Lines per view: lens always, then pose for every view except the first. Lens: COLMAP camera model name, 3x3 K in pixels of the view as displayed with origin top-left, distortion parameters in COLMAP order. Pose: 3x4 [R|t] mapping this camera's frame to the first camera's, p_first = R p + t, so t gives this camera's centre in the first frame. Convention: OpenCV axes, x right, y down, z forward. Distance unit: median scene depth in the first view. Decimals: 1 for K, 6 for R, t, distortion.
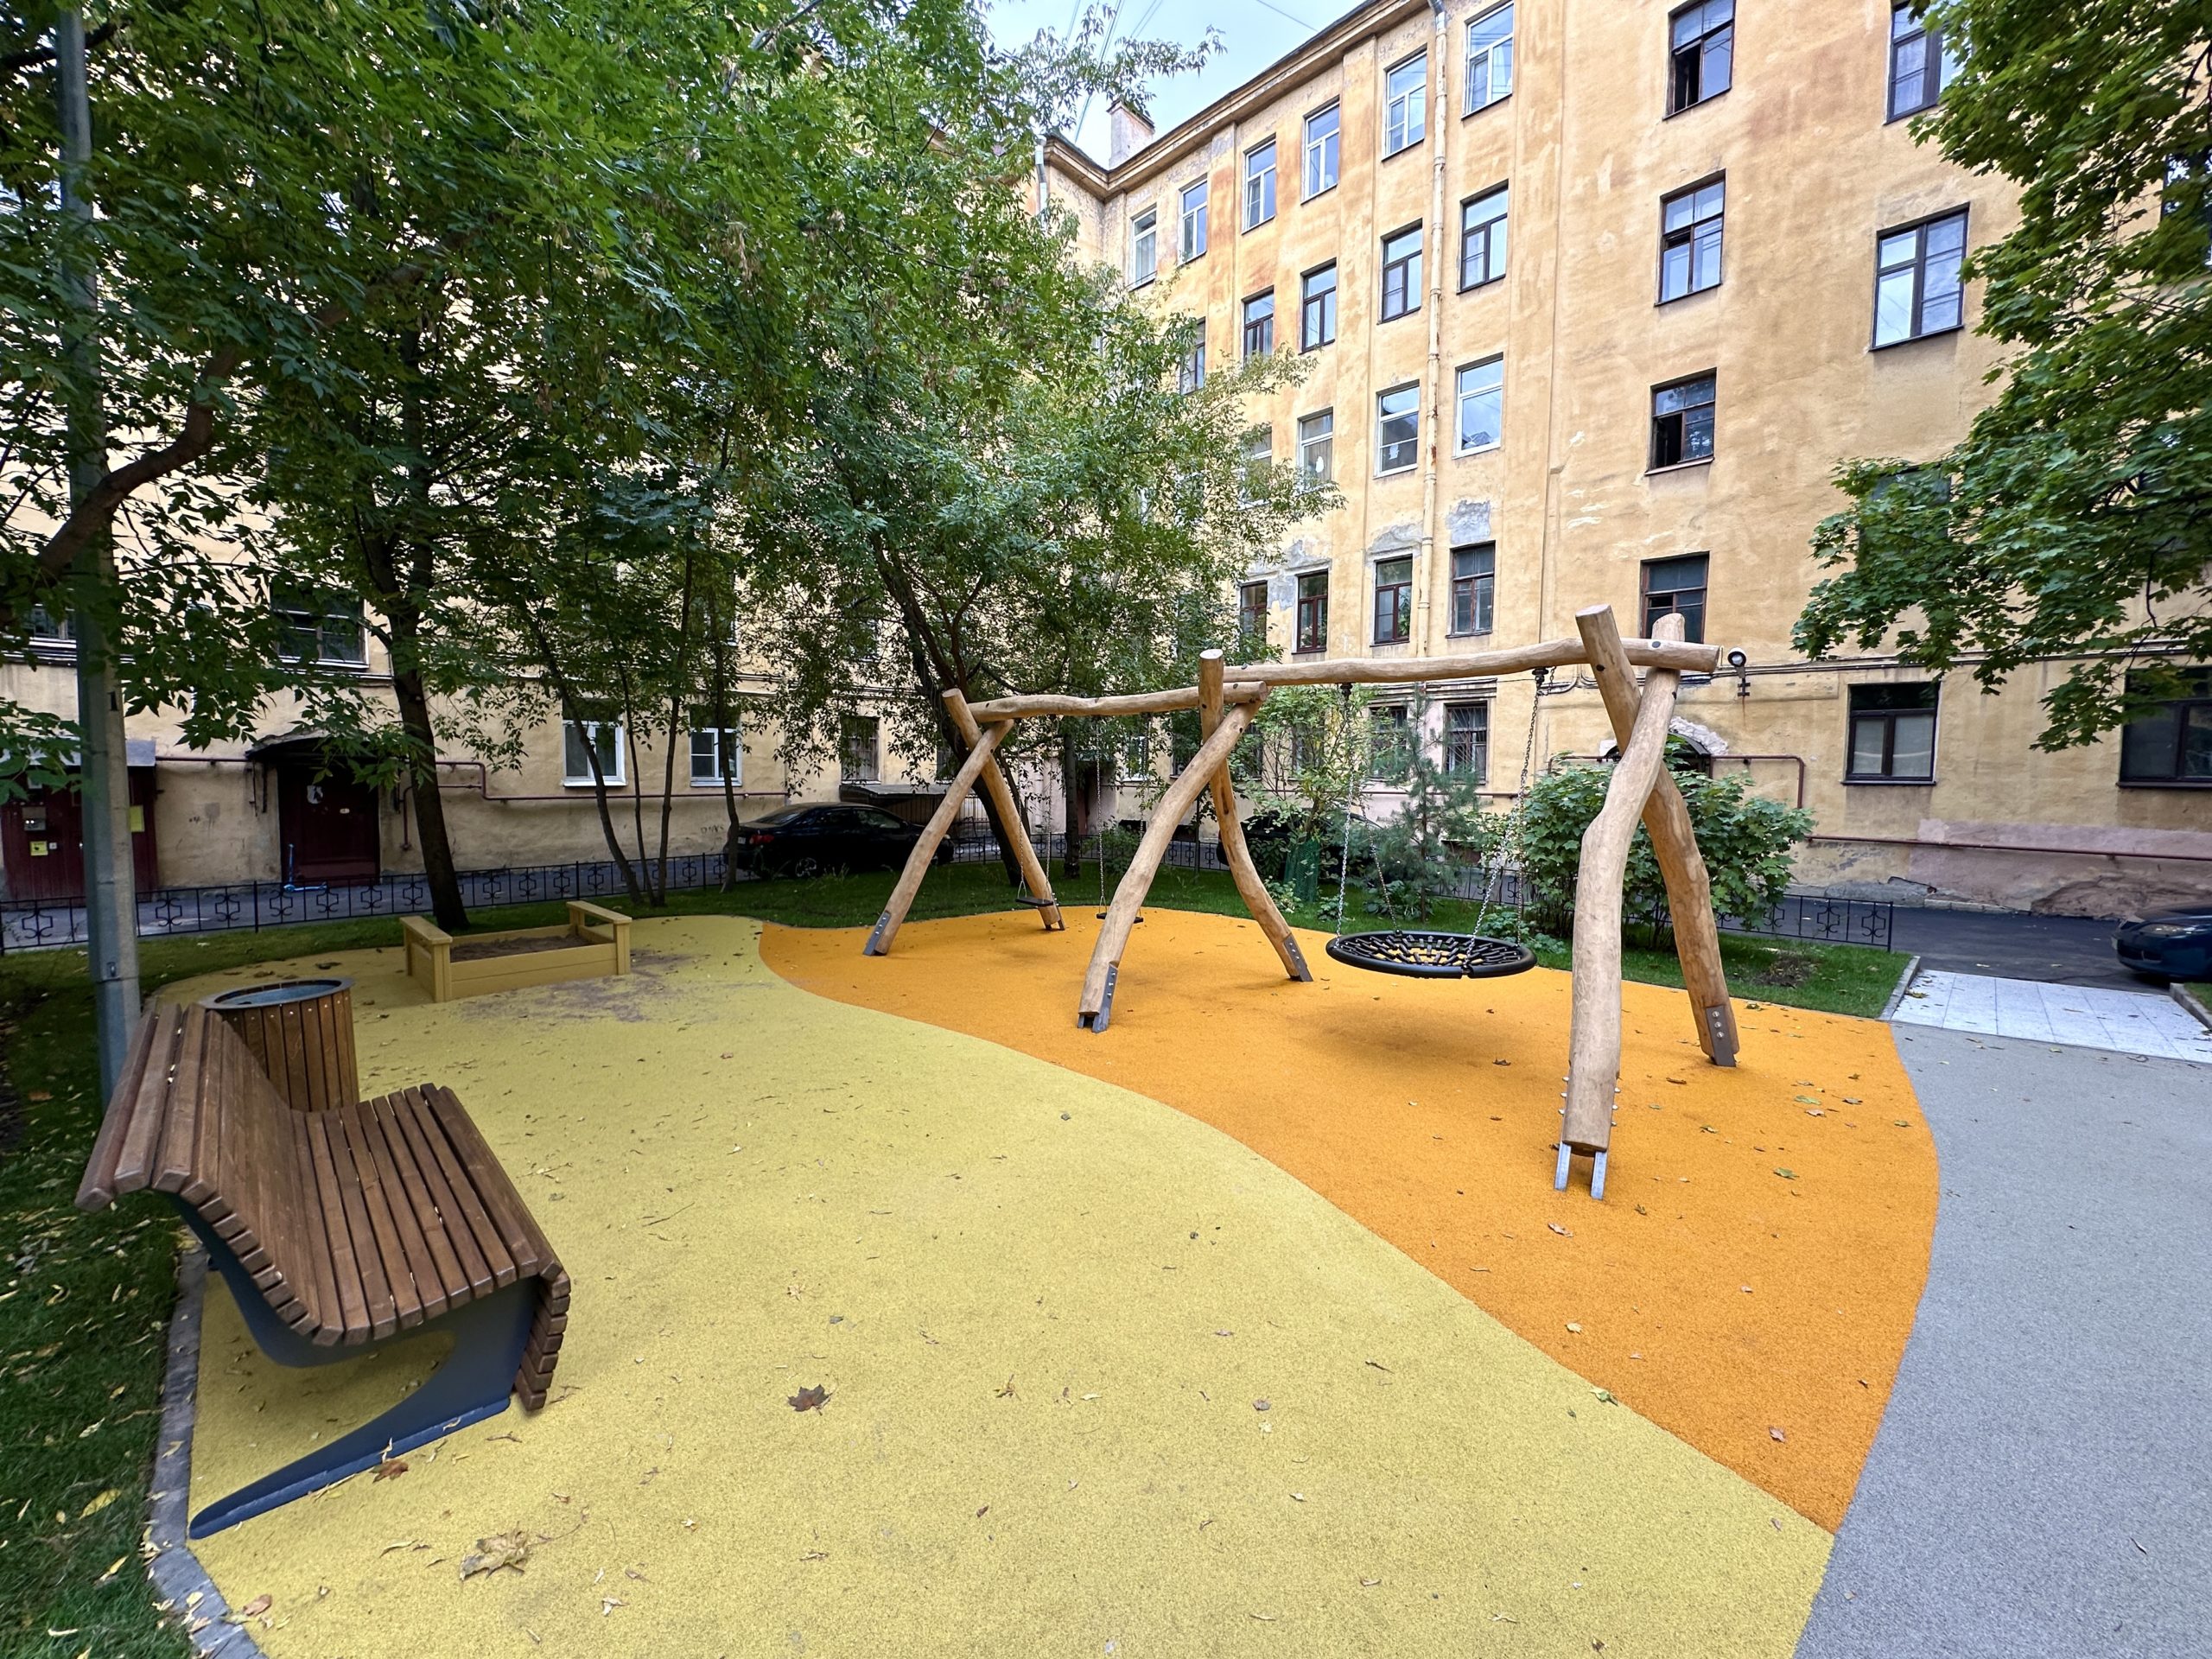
lens RADIAL K [[882.5, 0, 1107.7], [0, 882.5, 827.3], [0, 0, 1]] dist [-0.002030, 0.000187]
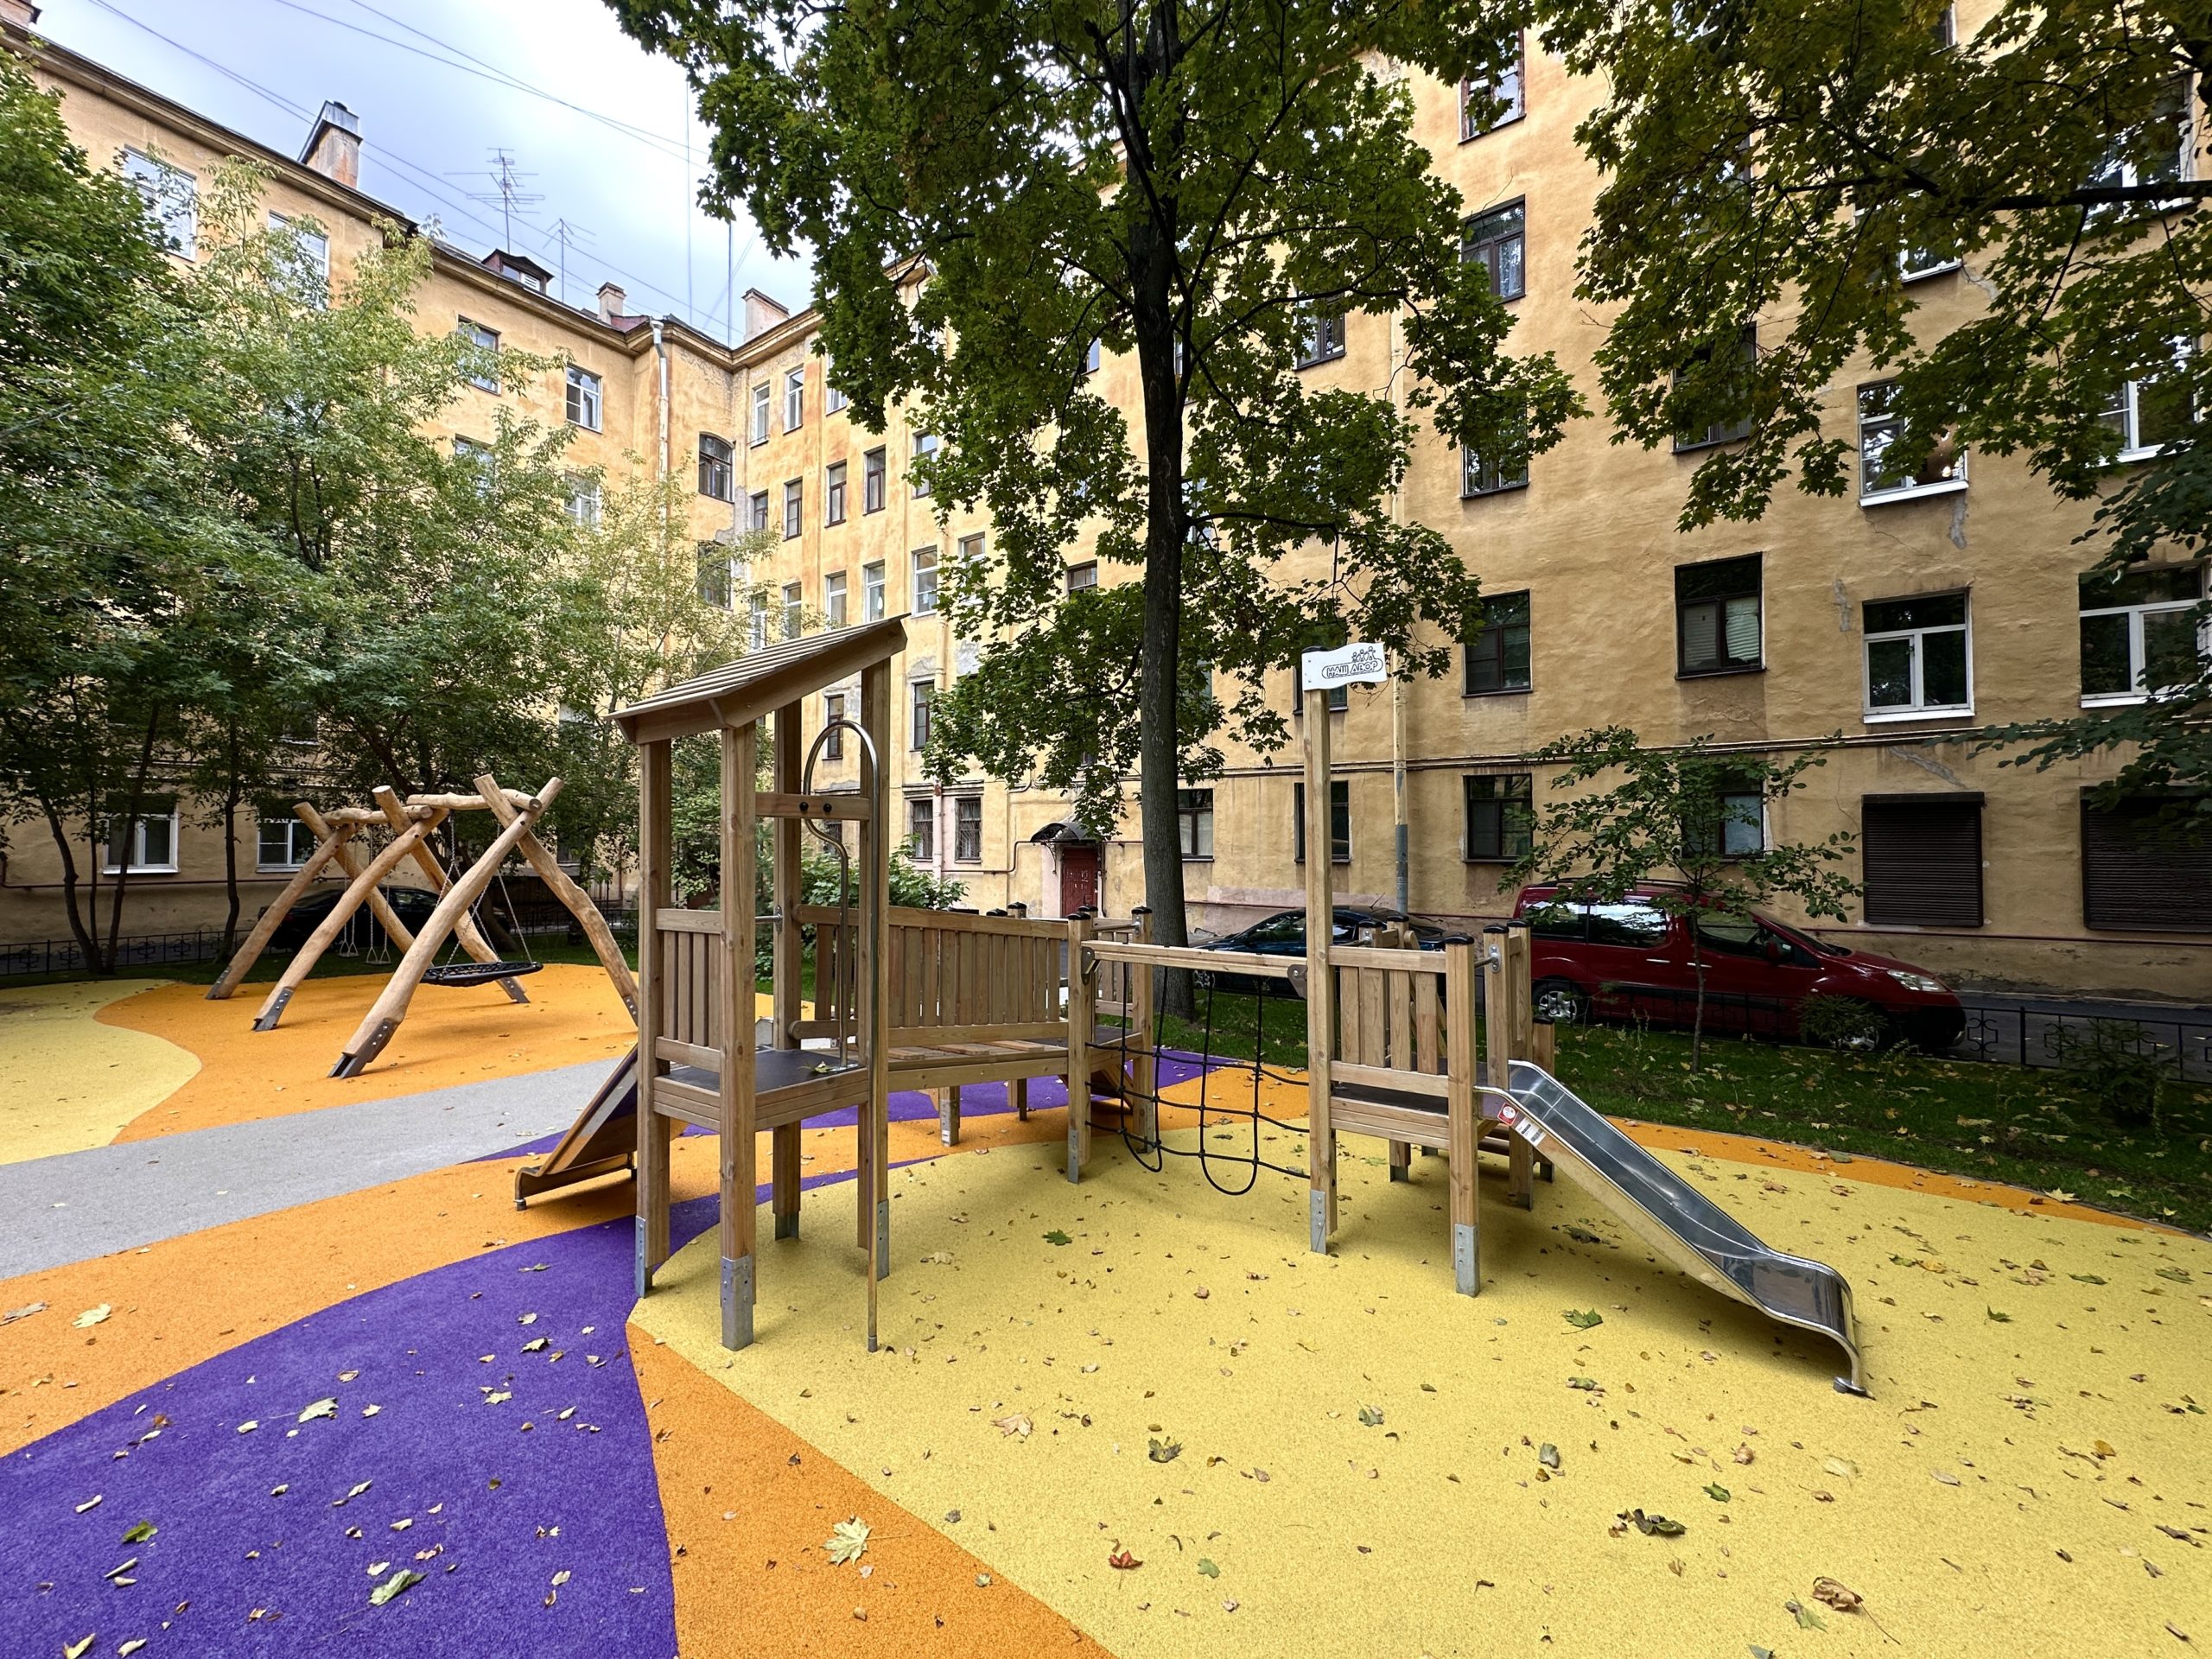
lens RADIAL K [[882.5, 0, 1106.9], [0, 882.5, 829.7], [0, 0, 1]] dist [-0.002030, 0.000187]
pose [[0.984918, -0.003835, 0.172981, 0.857158], [0.018415, 0.996399, -0.082761, 0.024055], [-0.172040, 0.084698, 0.981442, -0.586372]]
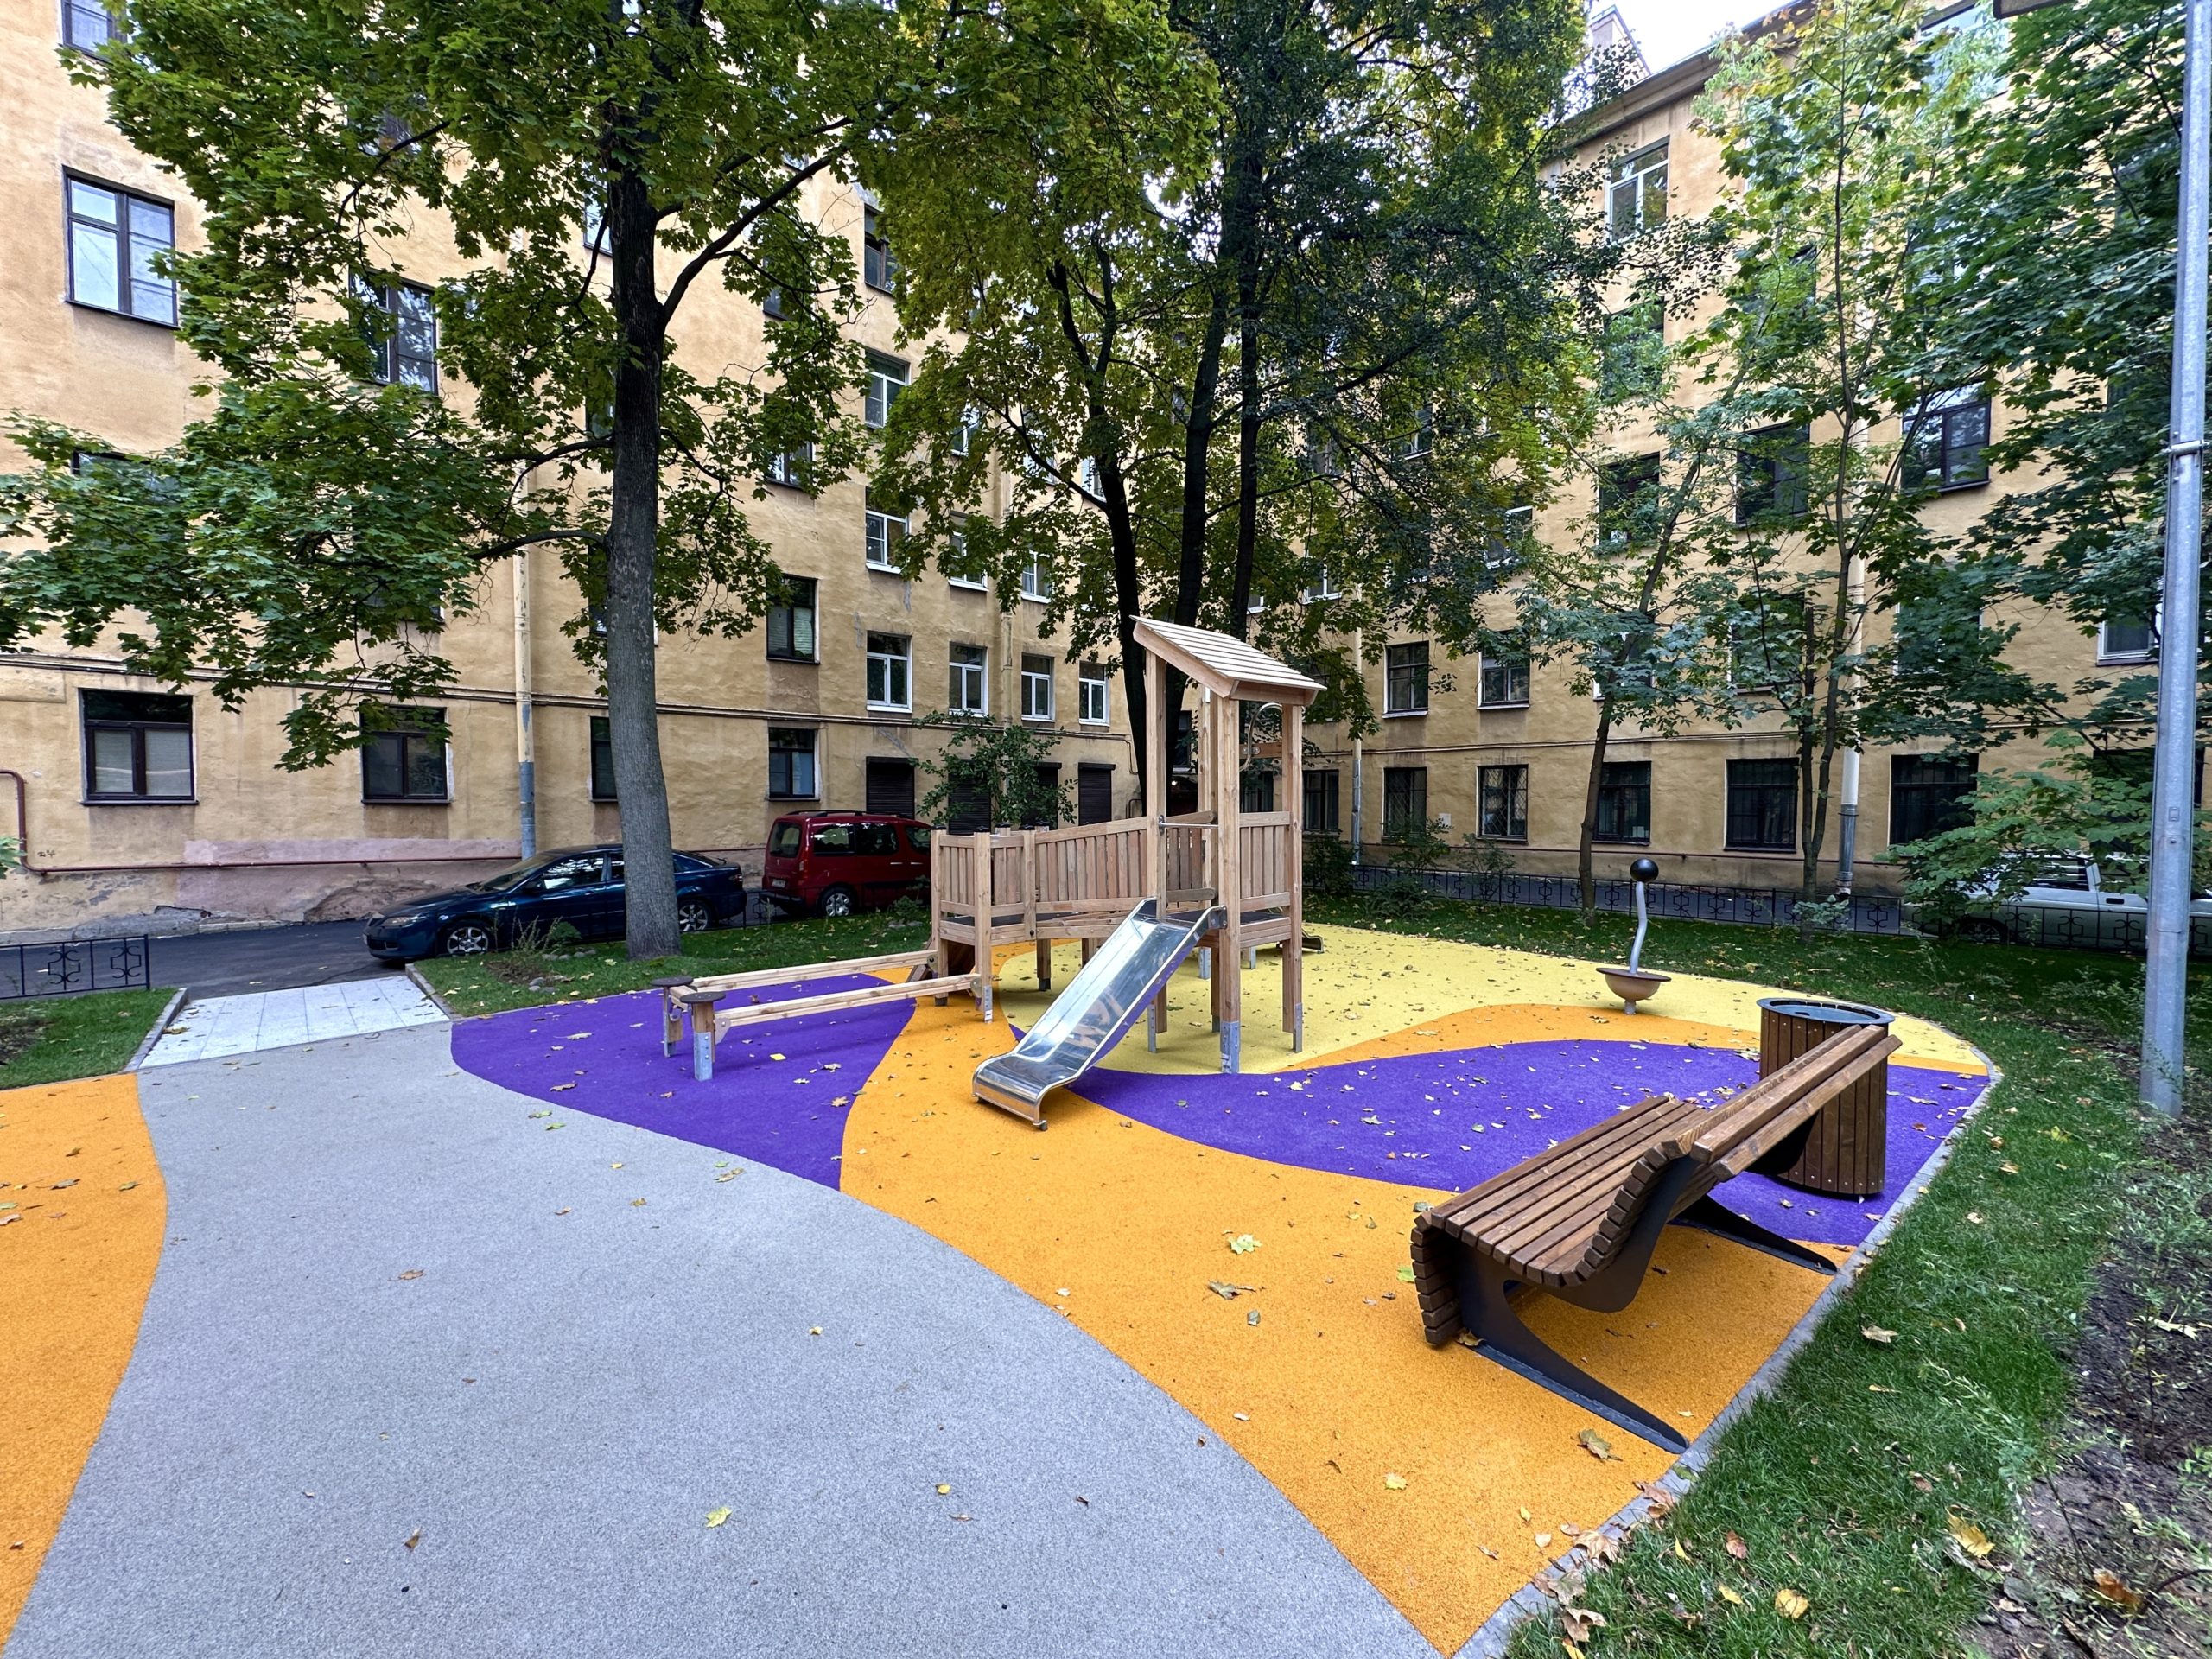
lens RADIAL K [[882.5, 0, 1107.3], [0, 882.5, 825.6], [0, 0, 1]] dist [-0.002030, 0.000187]
pose [[0.030863, -0.038422, 0.998785, 0.029537], [0.061686, 0.997429, 0.036464, 0.001391], [-0.997618, 0.060485, 0.033154, -0.016845]]
